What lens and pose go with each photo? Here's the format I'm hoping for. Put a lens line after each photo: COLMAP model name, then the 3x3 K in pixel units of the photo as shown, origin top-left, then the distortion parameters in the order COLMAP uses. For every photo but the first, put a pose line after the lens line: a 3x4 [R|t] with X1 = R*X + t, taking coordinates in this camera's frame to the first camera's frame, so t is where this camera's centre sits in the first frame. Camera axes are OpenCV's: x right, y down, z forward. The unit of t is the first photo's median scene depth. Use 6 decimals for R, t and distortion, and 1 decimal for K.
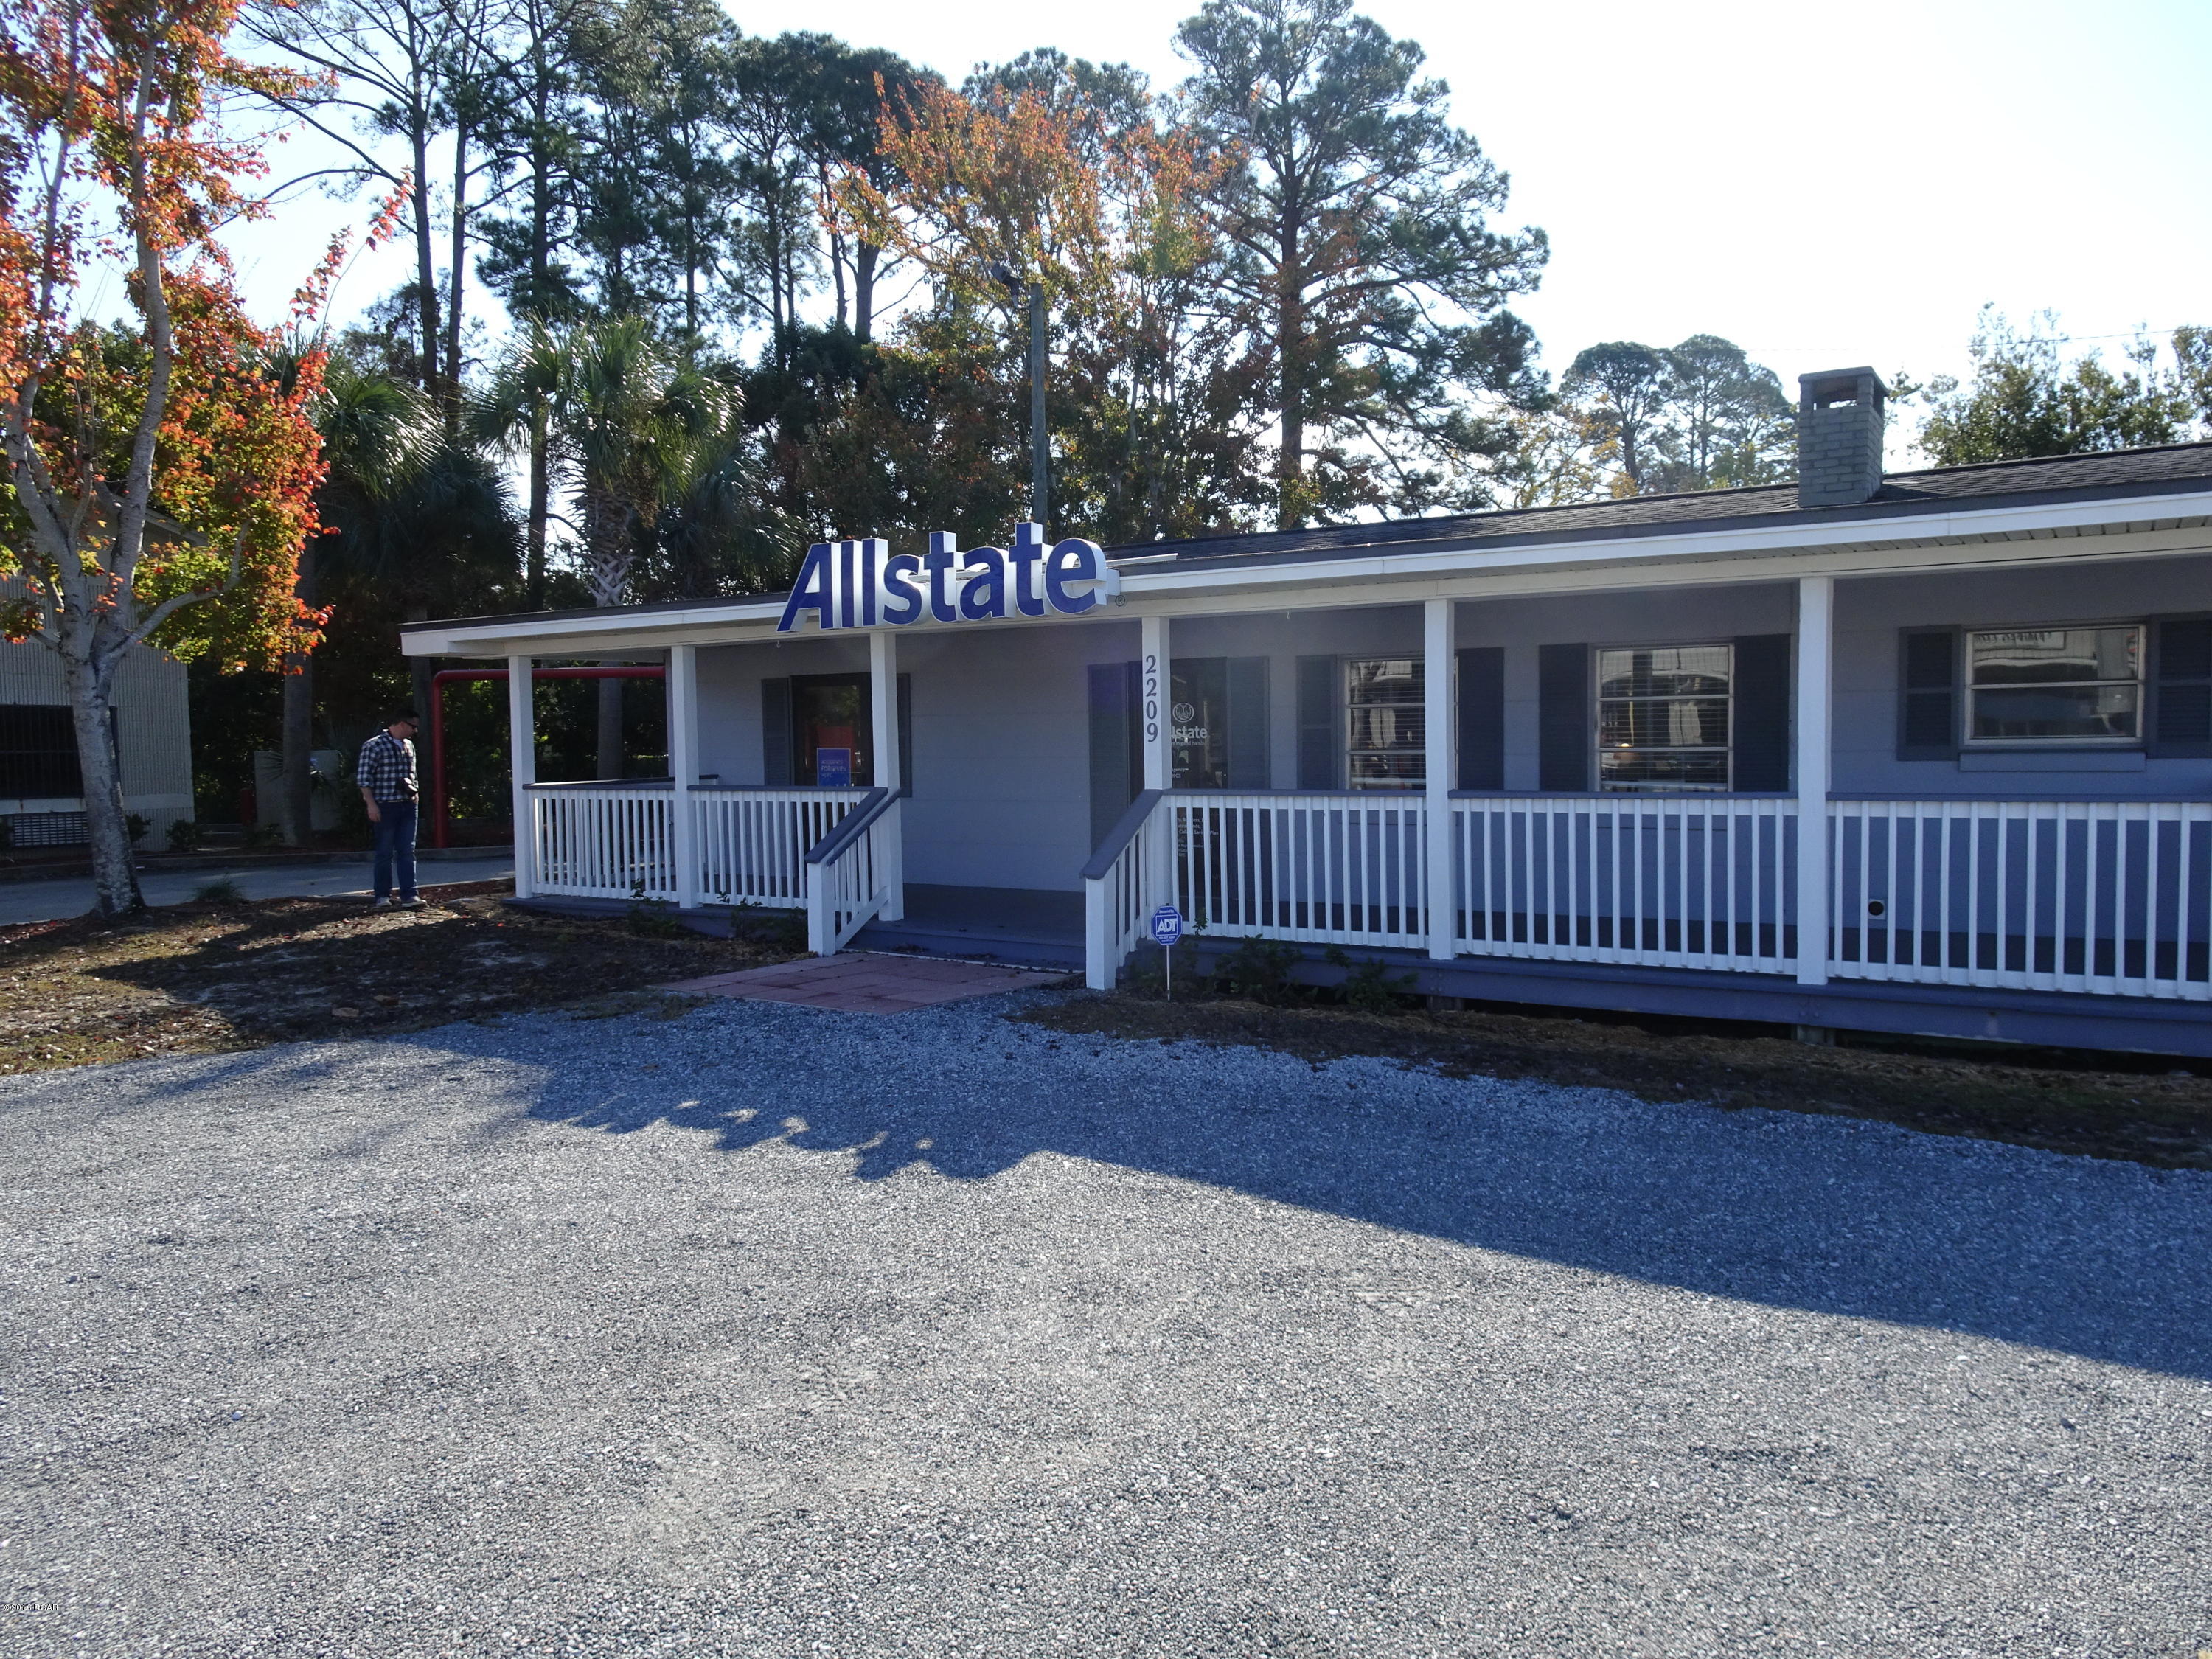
lens RADIAL K [[1621.4, 0, 1095.1], [0, 1621.4, 830.0], [0, 0, 1]] dist [0.030662, -0.002263]
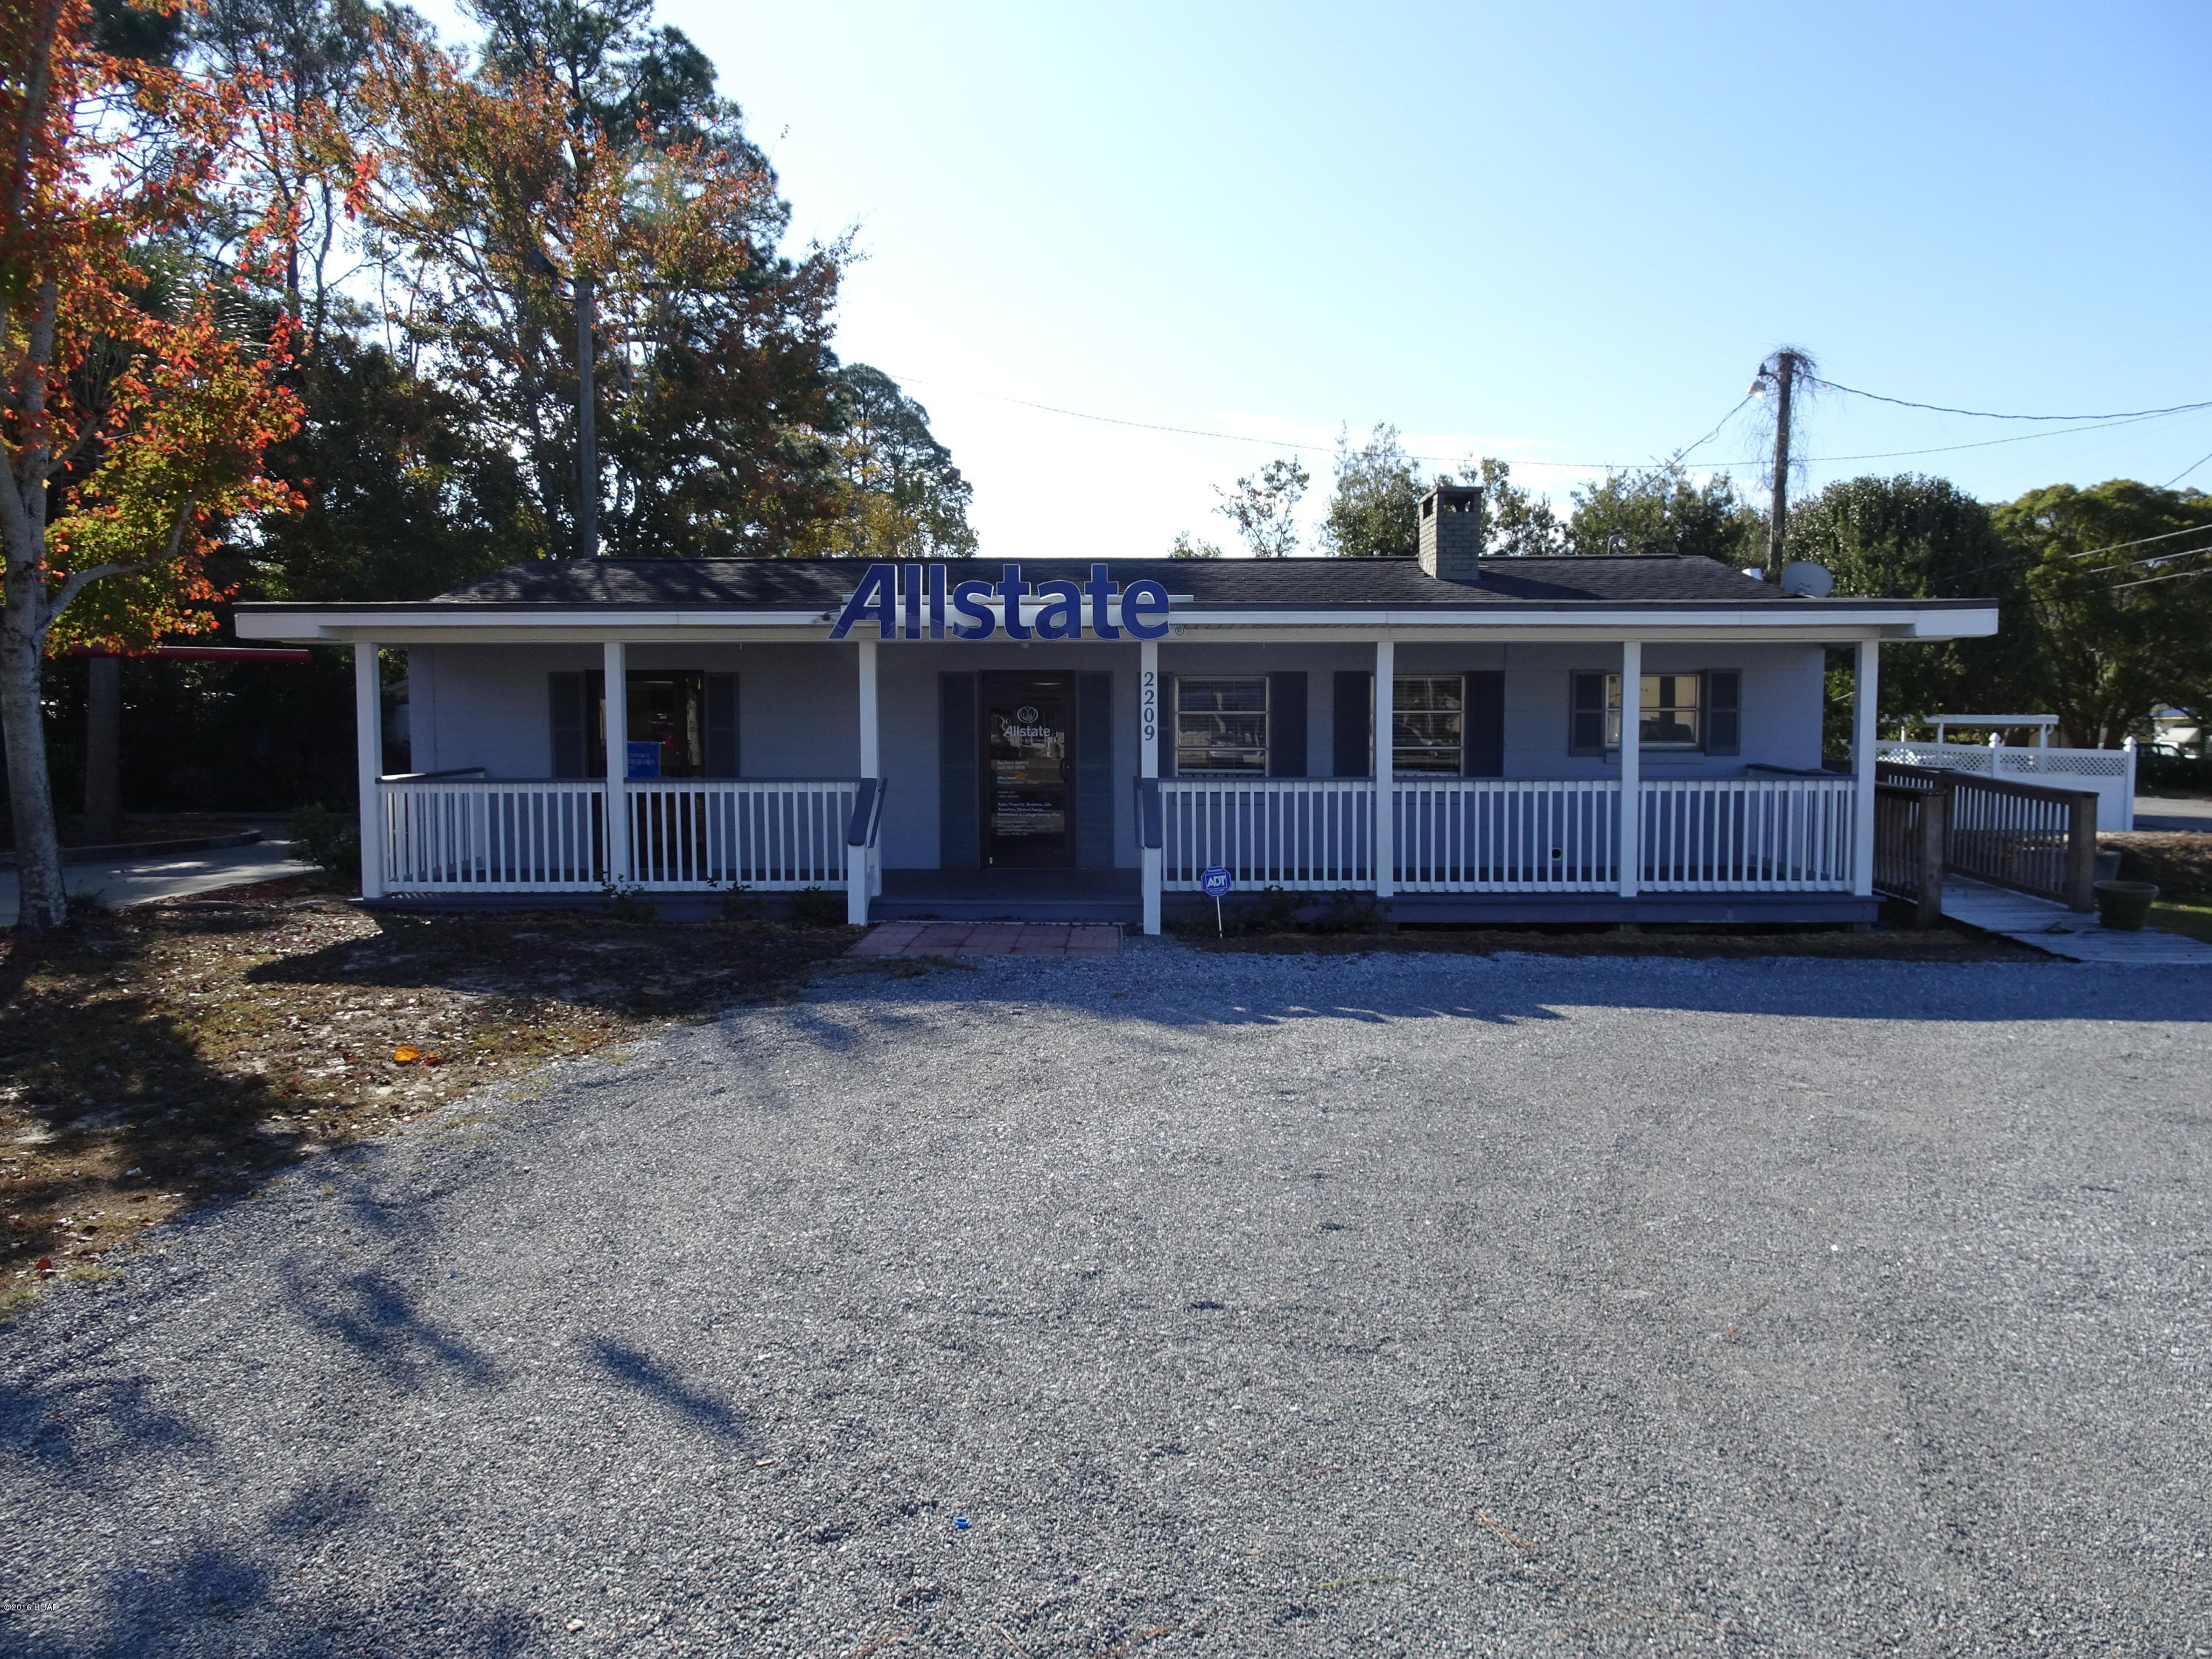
lens RADIAL K [[1621.4, 0, 1084.4], [0, 1621.4, 838.1], [0, 0, 1]] dist [0.030662, -0.002263]
pose [[0.832104, -0.028930, 0.553864, -0.711784], [0.020981, 0.999566, 0.020689, -0.005427], [-0.554222, -0.005594, 0.832350, -0.026395]]
